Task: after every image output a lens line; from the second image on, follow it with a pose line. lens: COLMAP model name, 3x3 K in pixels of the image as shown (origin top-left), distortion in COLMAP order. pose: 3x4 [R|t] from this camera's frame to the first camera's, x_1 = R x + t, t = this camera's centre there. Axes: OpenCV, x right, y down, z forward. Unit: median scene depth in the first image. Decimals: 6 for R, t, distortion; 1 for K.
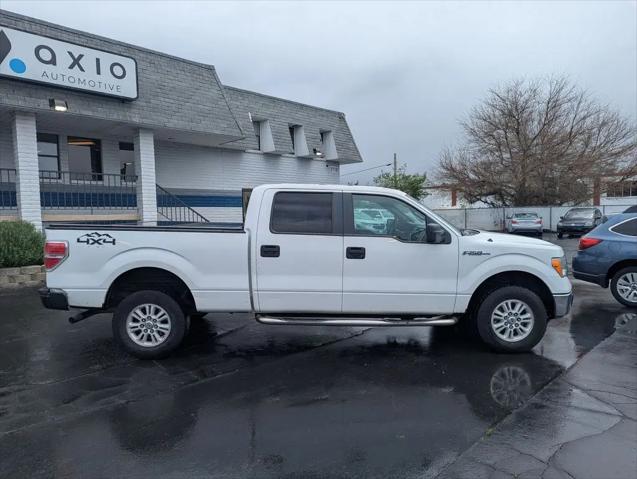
lens RADIAL K [[452.4, 0, 314.9], [0, 452.4, 245.0], [0, 0, 1]] dist [0.025524, 0.002108]
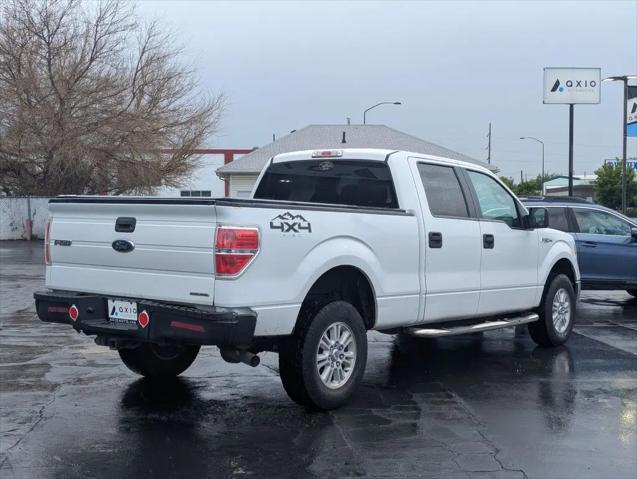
lens RADIAL K [[925.2, 0, 316.2], [0, 925.2, 243.2], [0, 0, 1]] dist [0.200925, 0.000000]
pose [[0.615776, -0.012531, 0.787821, -1.451941], [0.043162, 0.998909, -0.017848, 0.038183], [-0.786738, 0.044994, 0.615645, 0.195174]]
